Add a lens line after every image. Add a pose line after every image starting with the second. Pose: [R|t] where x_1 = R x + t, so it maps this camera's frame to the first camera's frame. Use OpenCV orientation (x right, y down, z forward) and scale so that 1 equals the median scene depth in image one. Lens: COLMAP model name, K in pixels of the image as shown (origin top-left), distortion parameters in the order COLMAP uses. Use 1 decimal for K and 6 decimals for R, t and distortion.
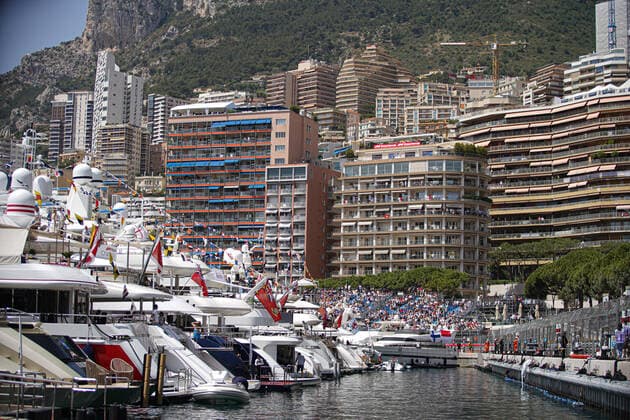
lens RADIAL K [[1918.0, 0, 315.0], [0, 1918.0, 210.0], [0, 0, 1]] dist [-0.718835, 0.539567]
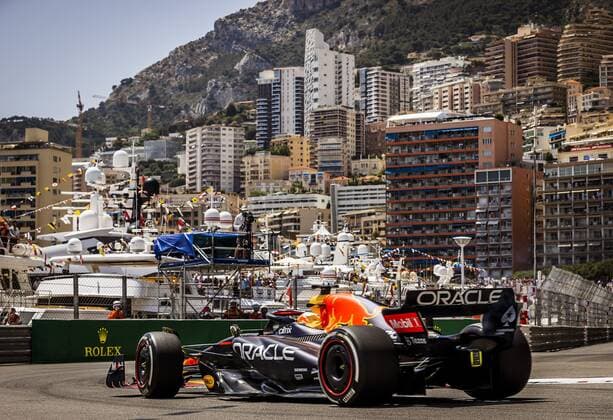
lens RADIAL K [[2510.3, 0, 306.5], [0, 2510.3, 210.0], [0, 0, 1]] dist [0.980866, -1.796920]
pose [[0.993313, -0.042440, -0.107365, 0.019794], [0.045170, 0.998711, 0.023130, -0.022035], [0.106245, -0.027825, 0.993951, -0.279623]]
